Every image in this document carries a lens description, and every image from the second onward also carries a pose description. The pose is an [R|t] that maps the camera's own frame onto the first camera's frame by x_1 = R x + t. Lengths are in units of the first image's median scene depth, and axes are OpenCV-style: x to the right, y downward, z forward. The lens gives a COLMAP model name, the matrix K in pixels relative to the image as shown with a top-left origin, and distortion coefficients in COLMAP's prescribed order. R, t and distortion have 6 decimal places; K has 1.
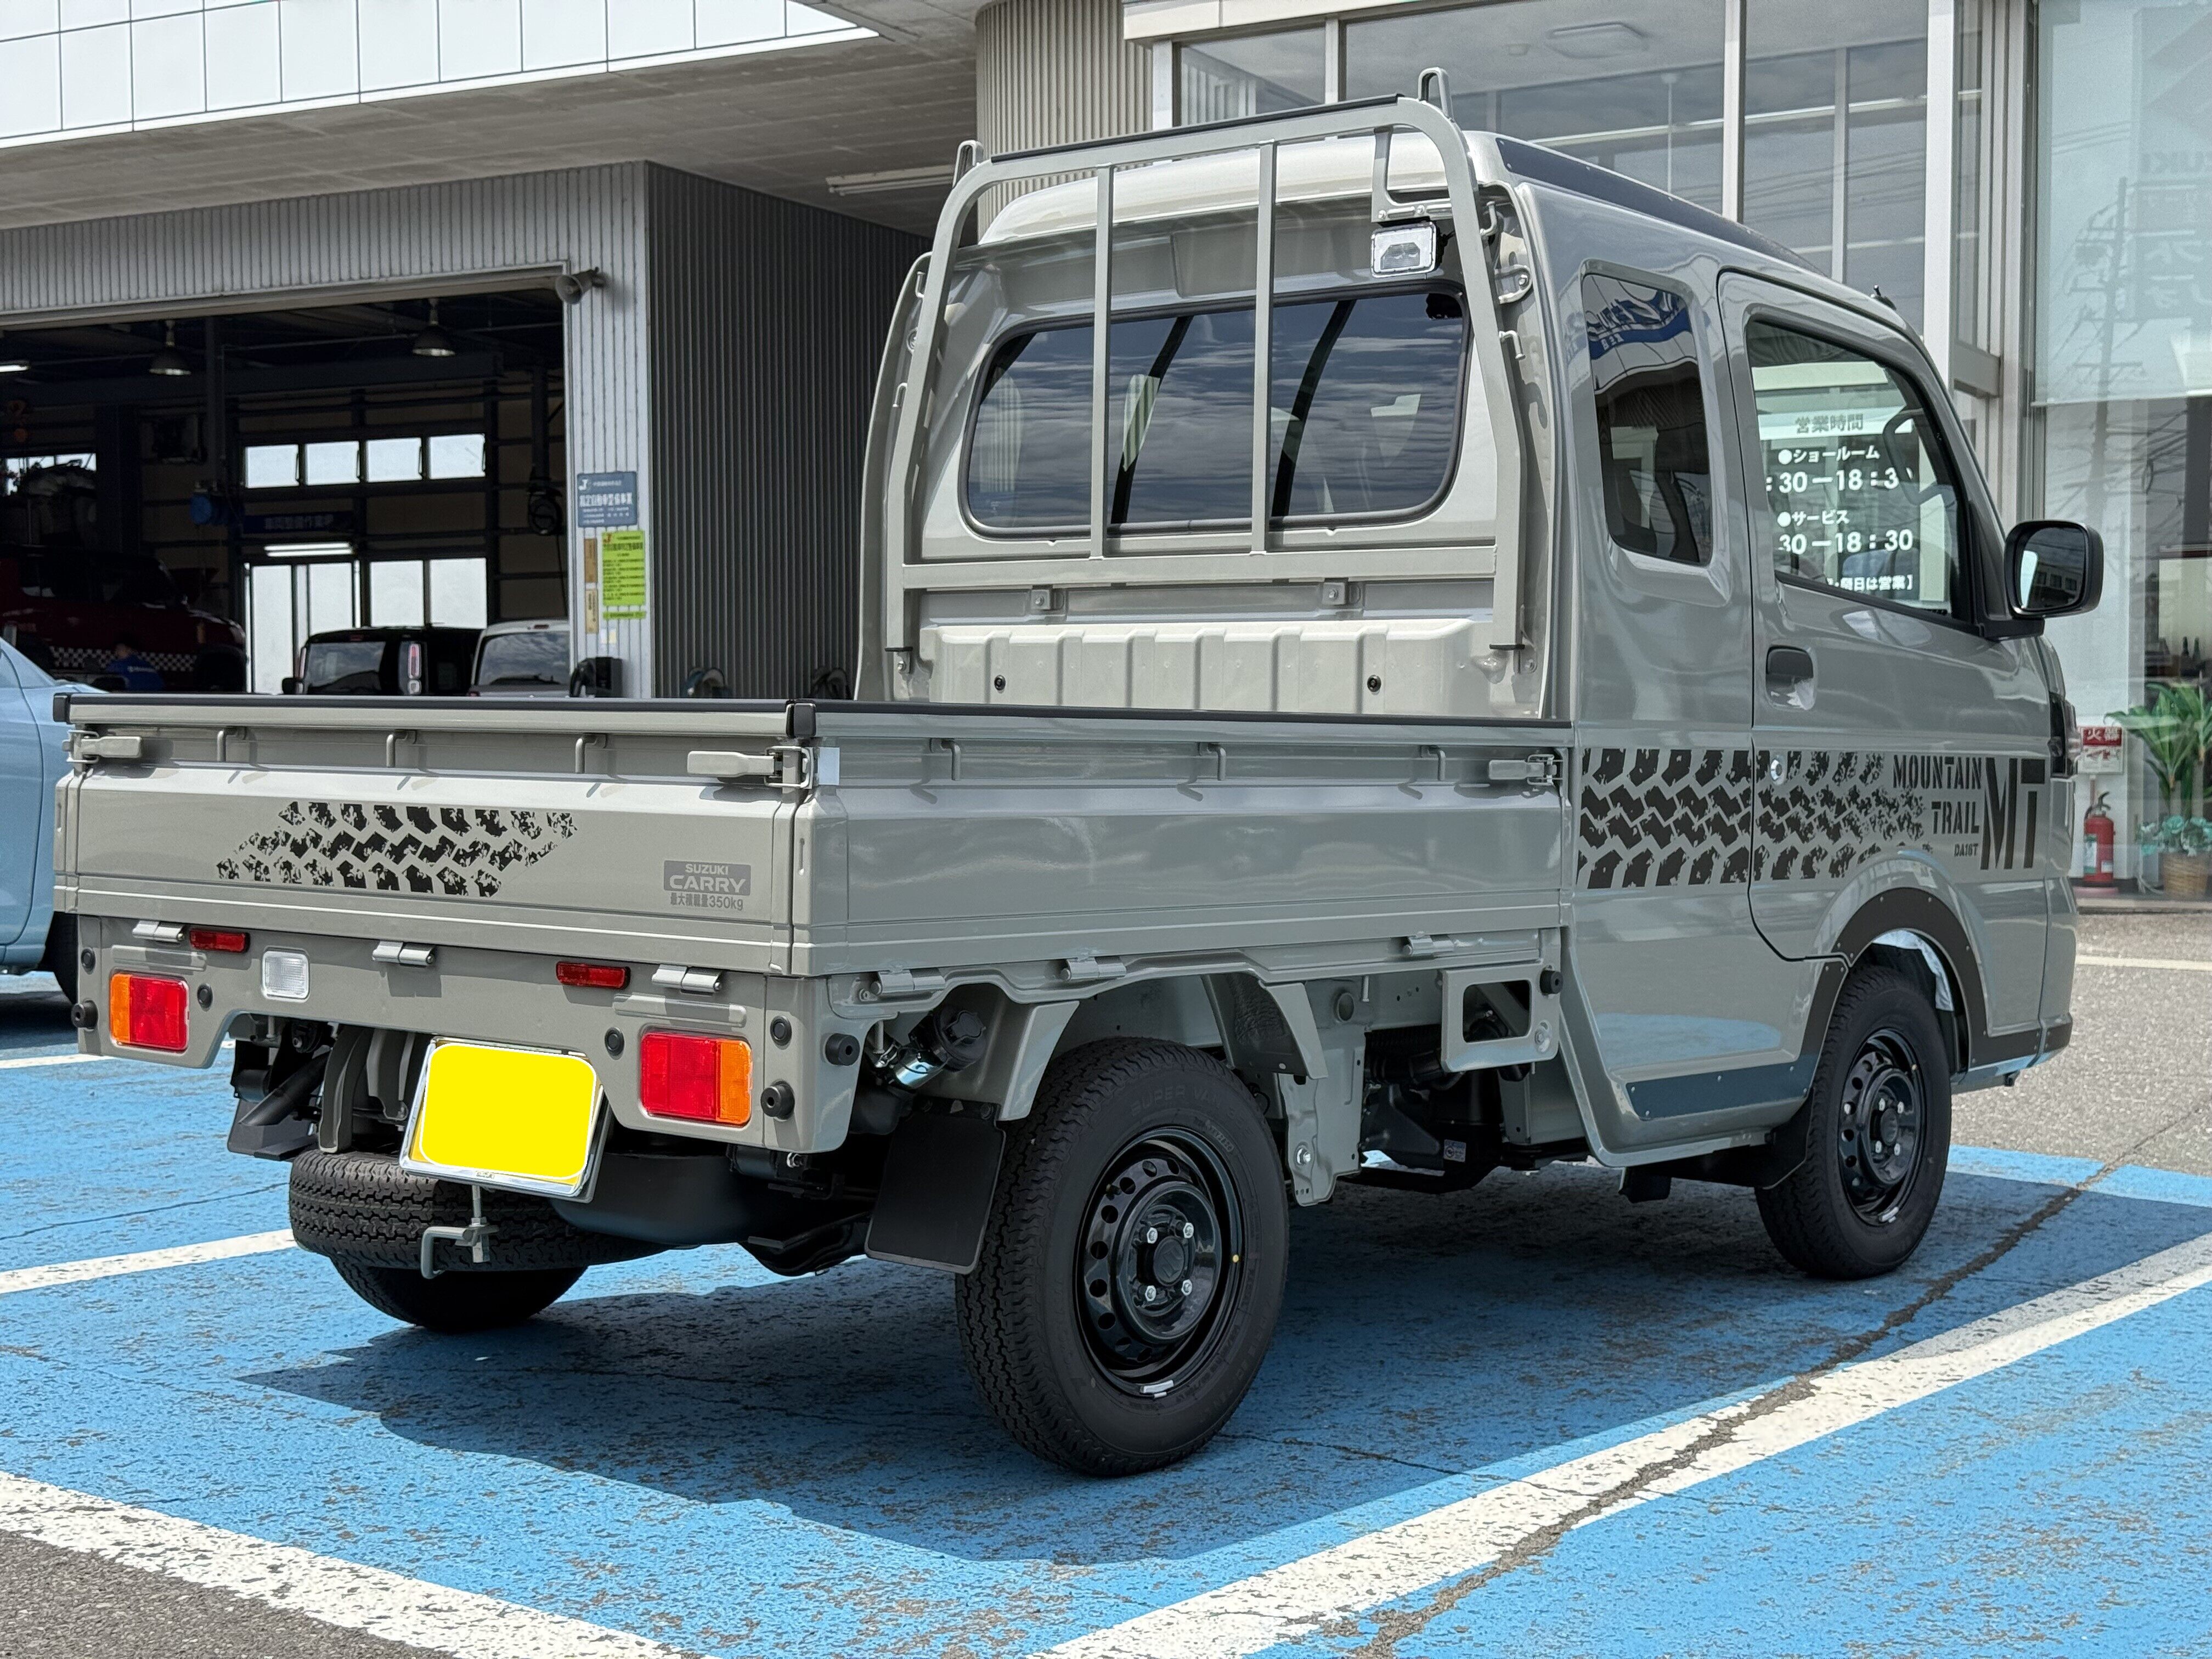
lens RADIAL K [[3120.8, 0, 1106.7], [0, 3120.8, 826.6], [0, 0, 1]] dist [0.133672, 0.000000]
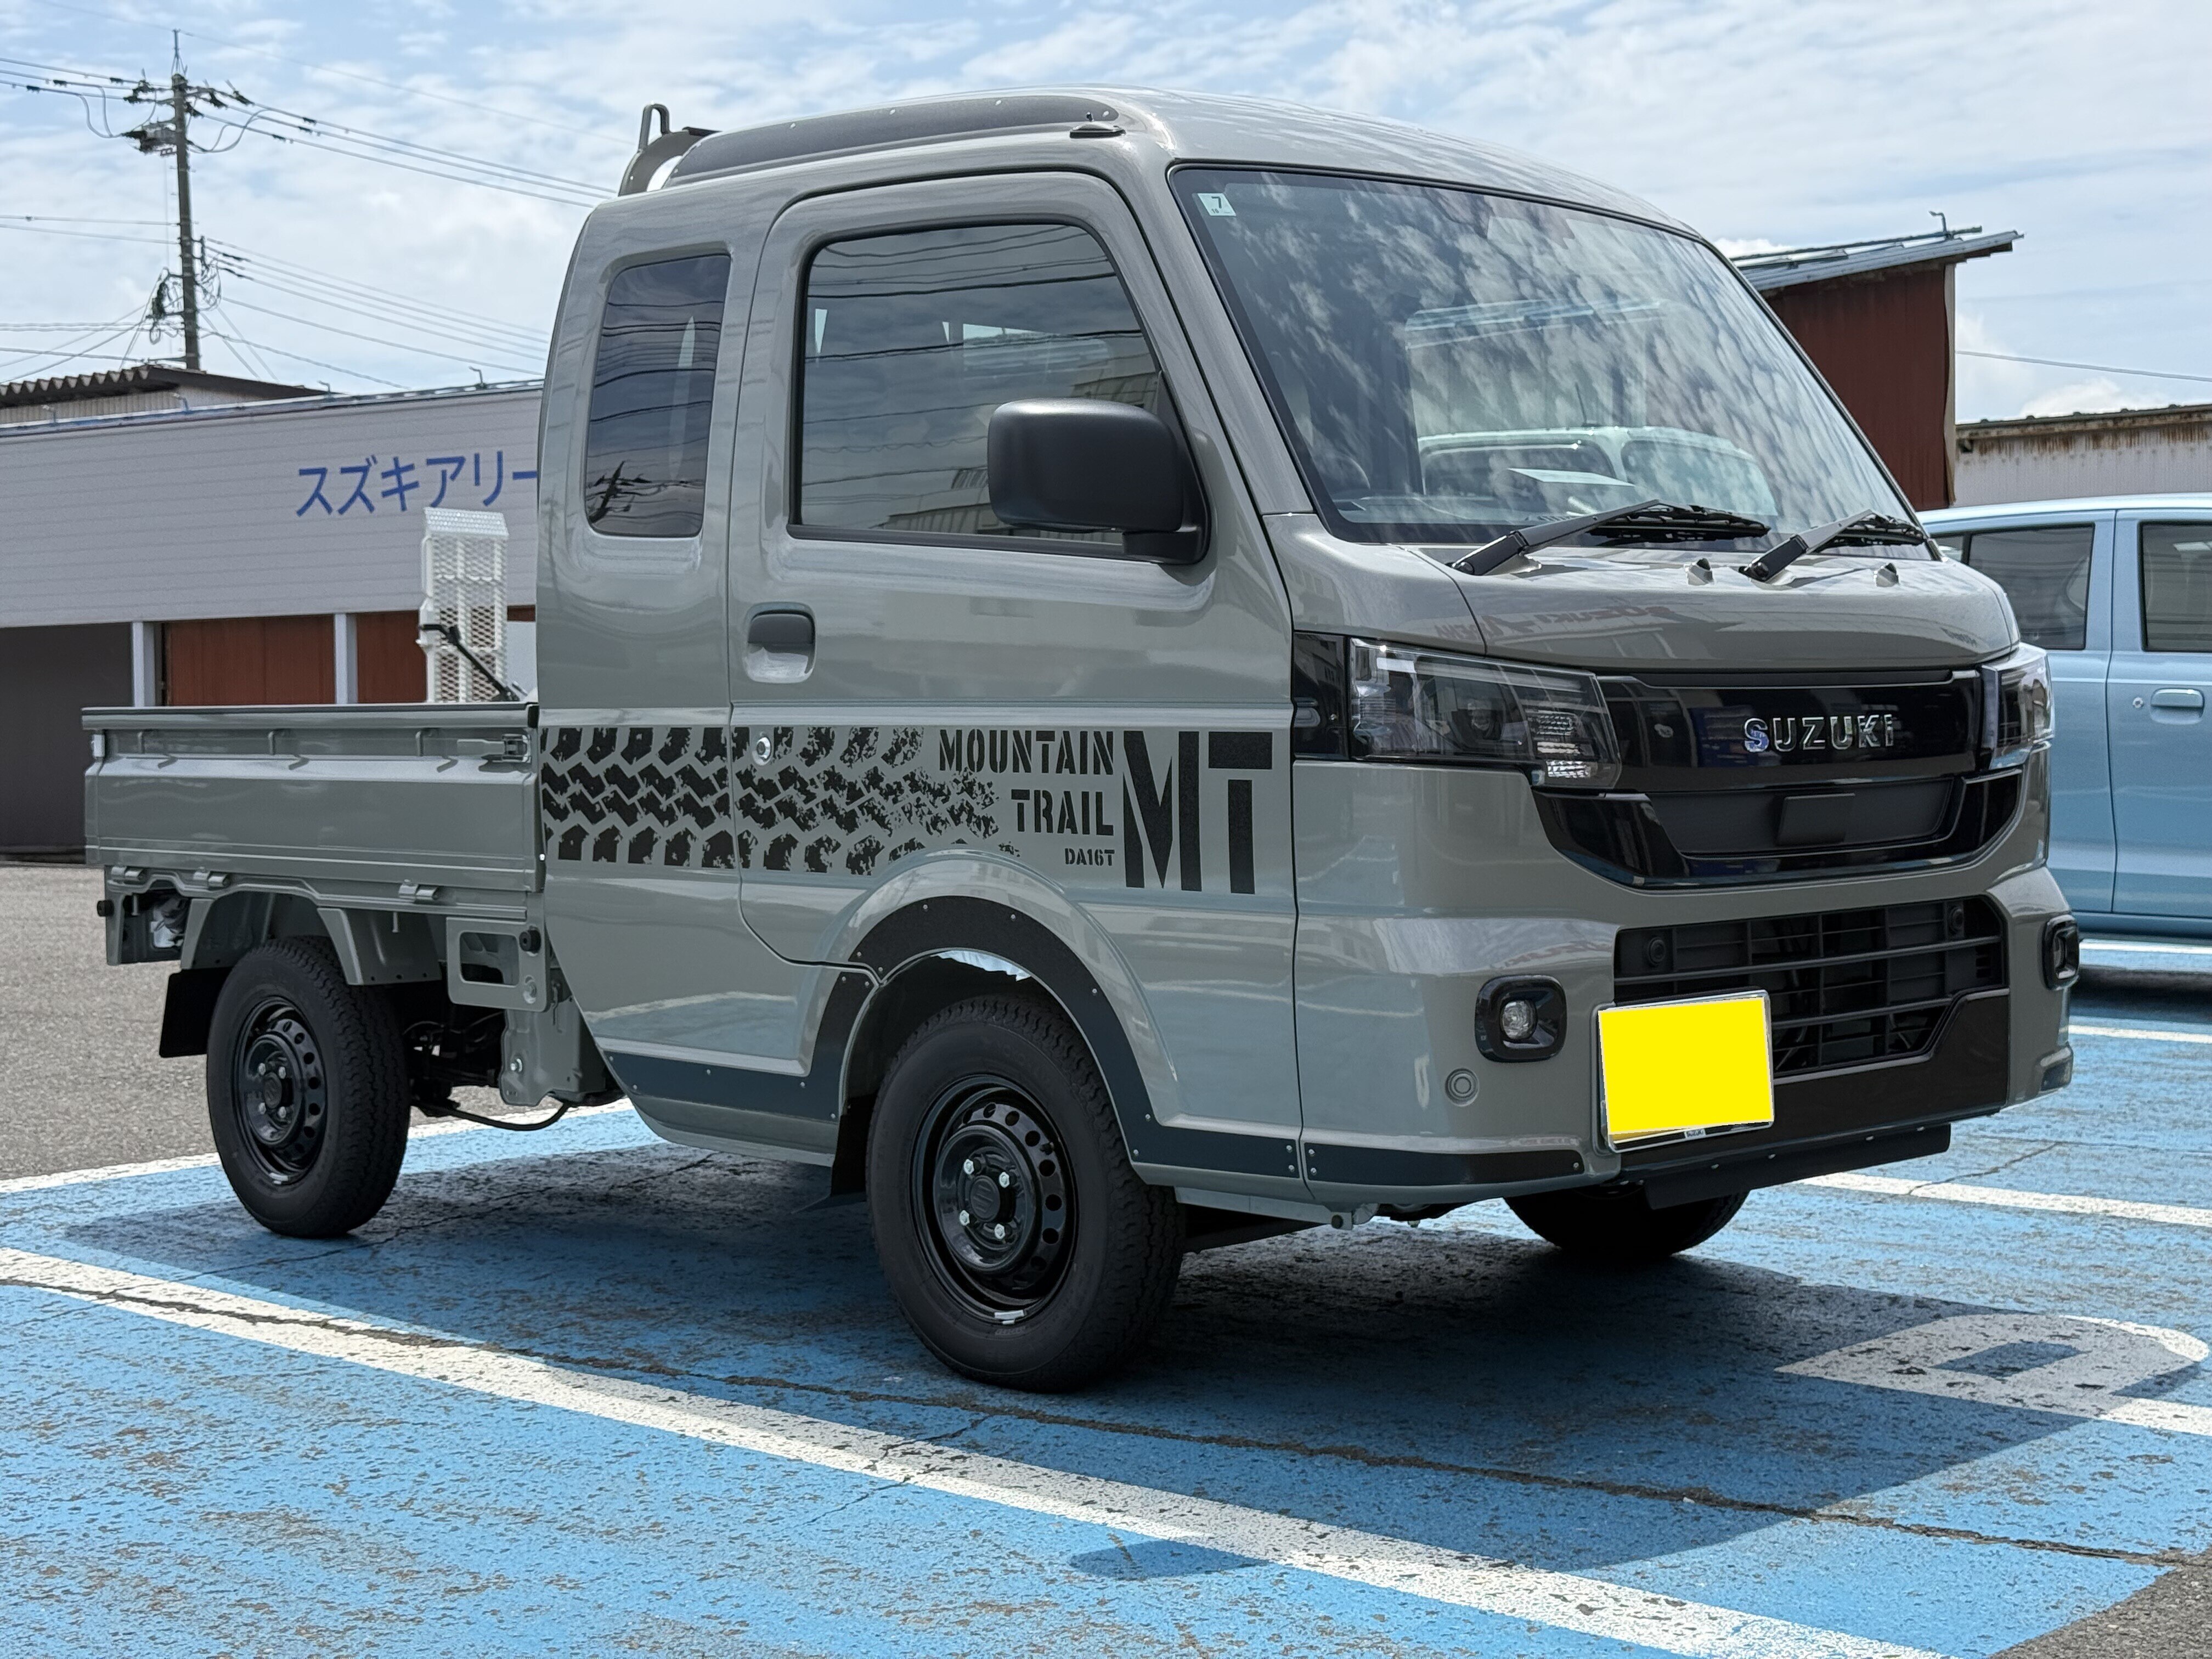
lens RADIAL K [[3120.8, 0, 1099.2], [0, 3120.8, 834.0], [0, 0, 1]] dist [0.133672, 0.000000]
pose [[-0.106782, 0.026229, -0.993936, 1.120391], [-0.018218, 0.999433, 0.028332, -0.020996], [0.994115, 0.021133, -0.106244, 1.212148]]
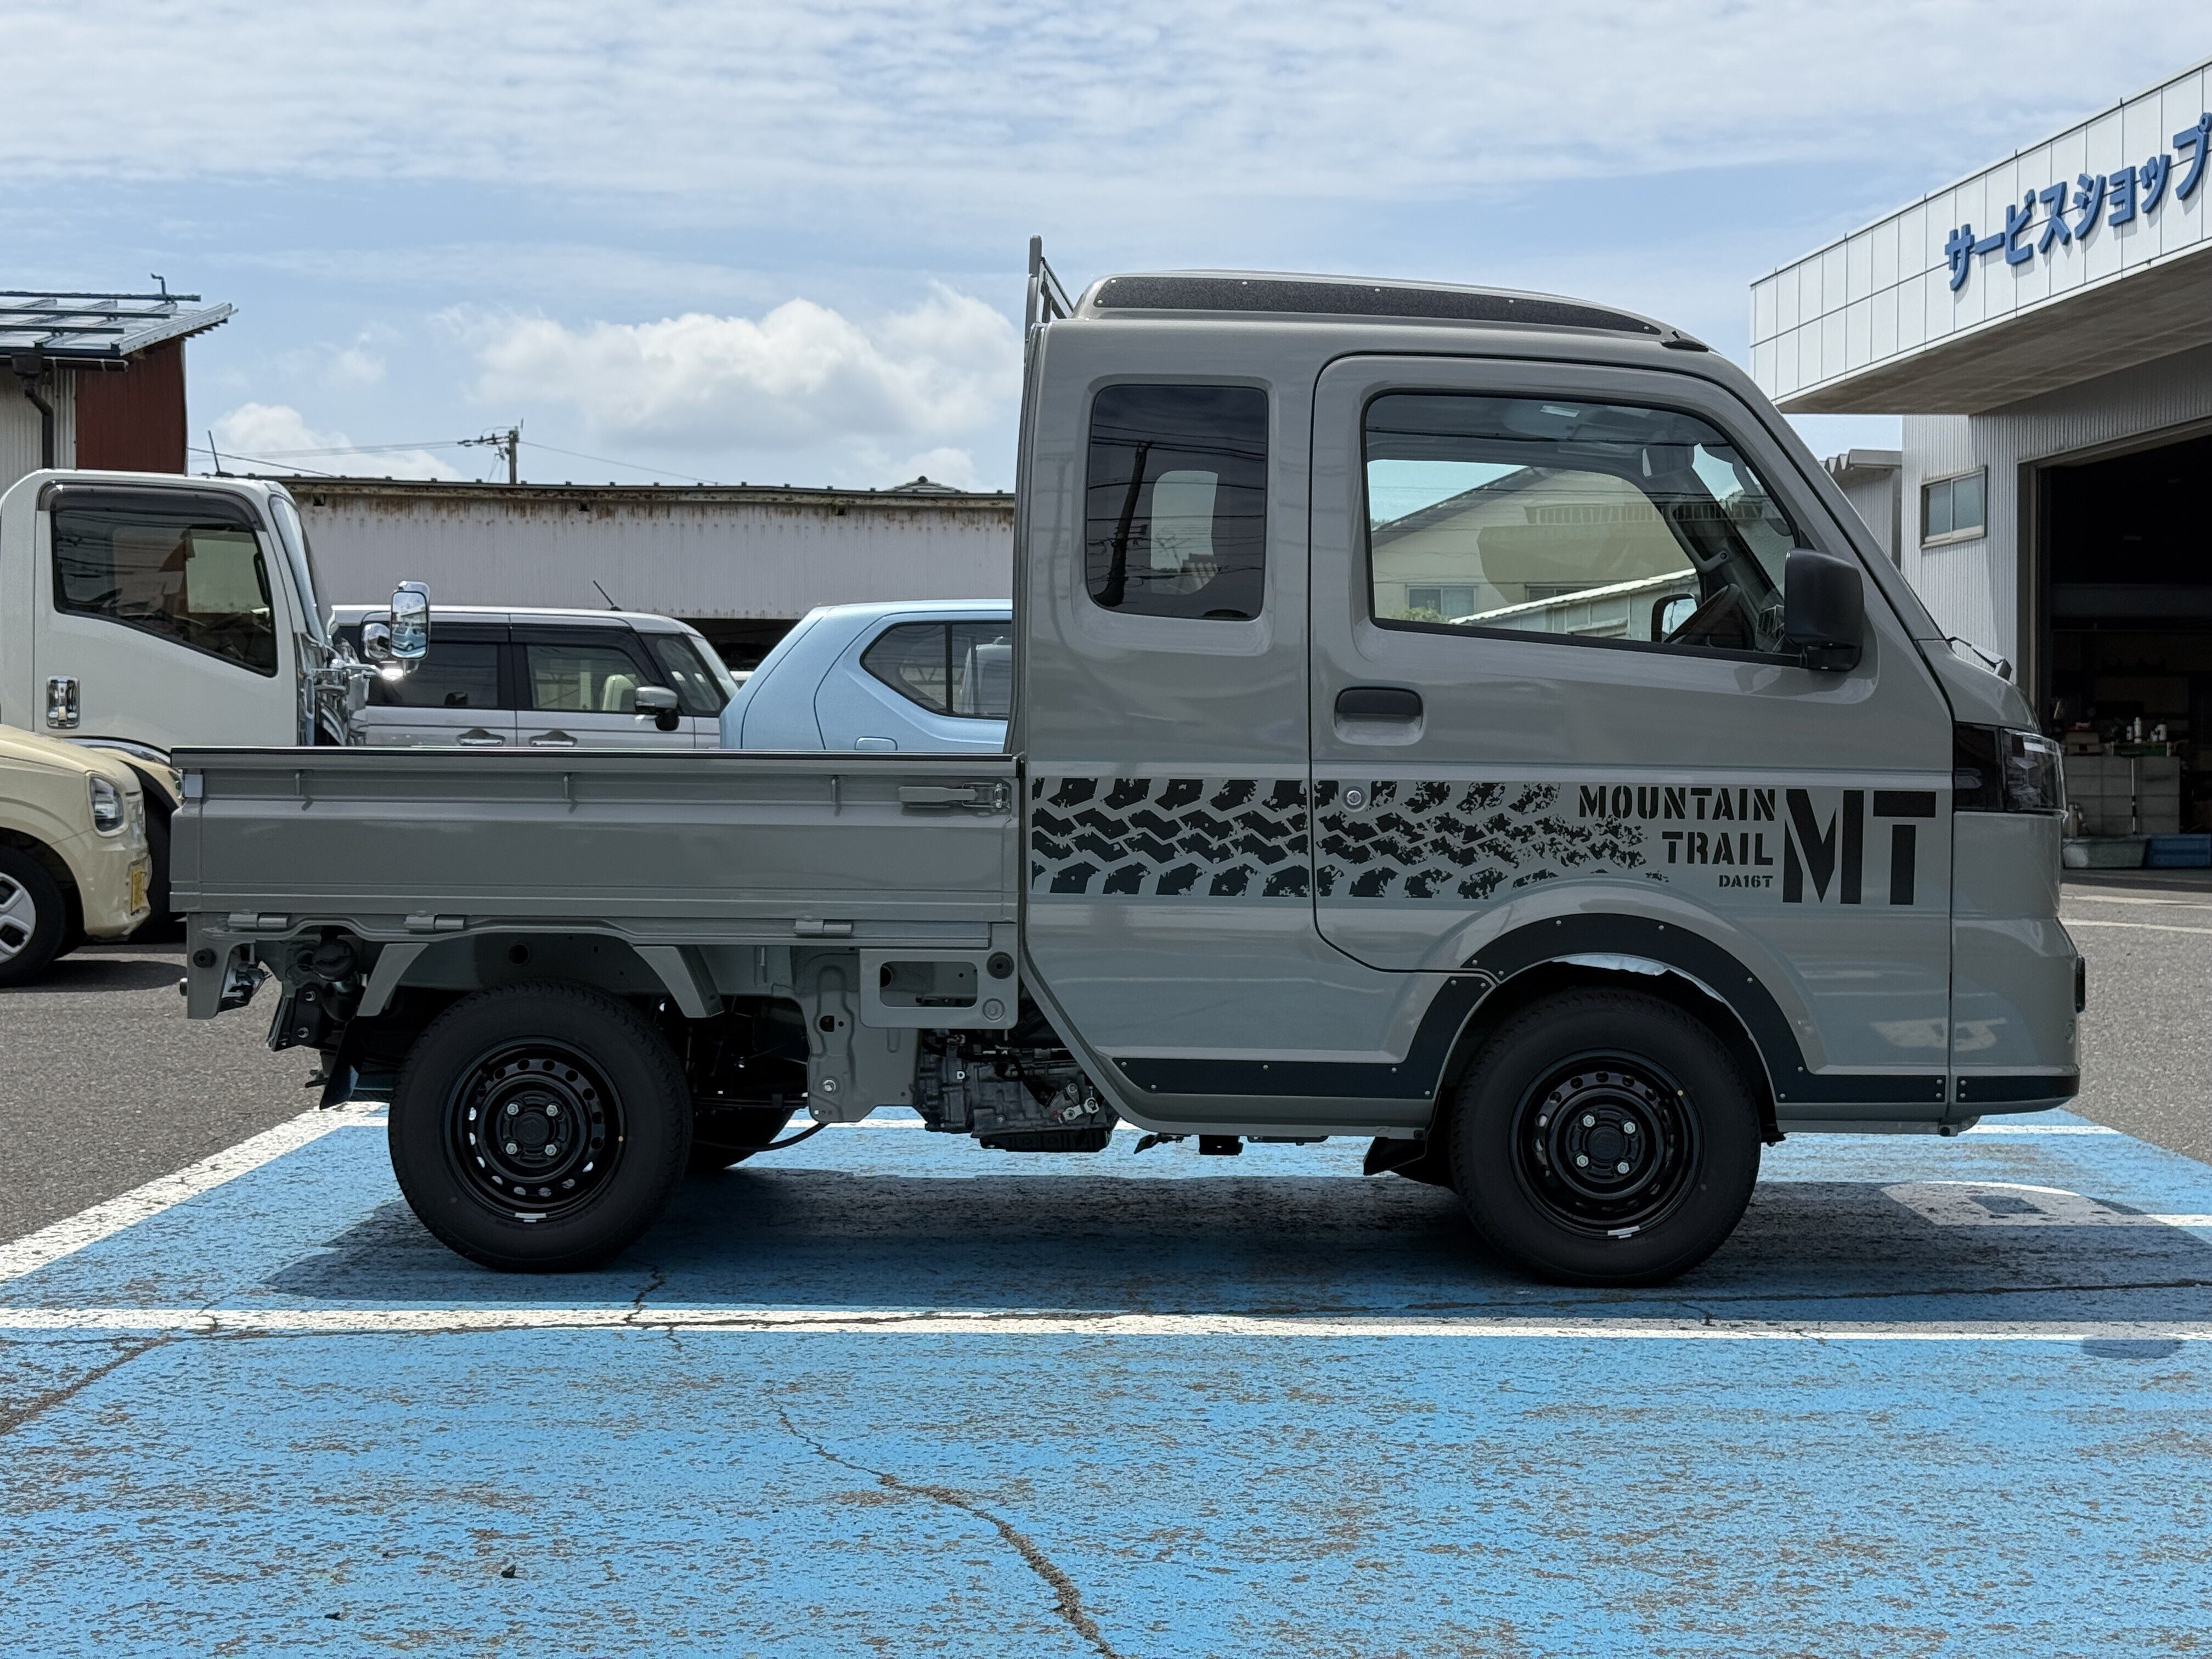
lens RADIAL K [[3120.8, 0, 1104.5], [0, 3120.8, 827.7], [0, 0, 1]] dist [0.133672, 0.000000]
pose [[0.600065, 0.010369, -0.799884, 1.065002], [-0.023060, 0.999725, -0.004339, -0.000670], [0.799618, 0.021049, 0.600139, 0.266817]]
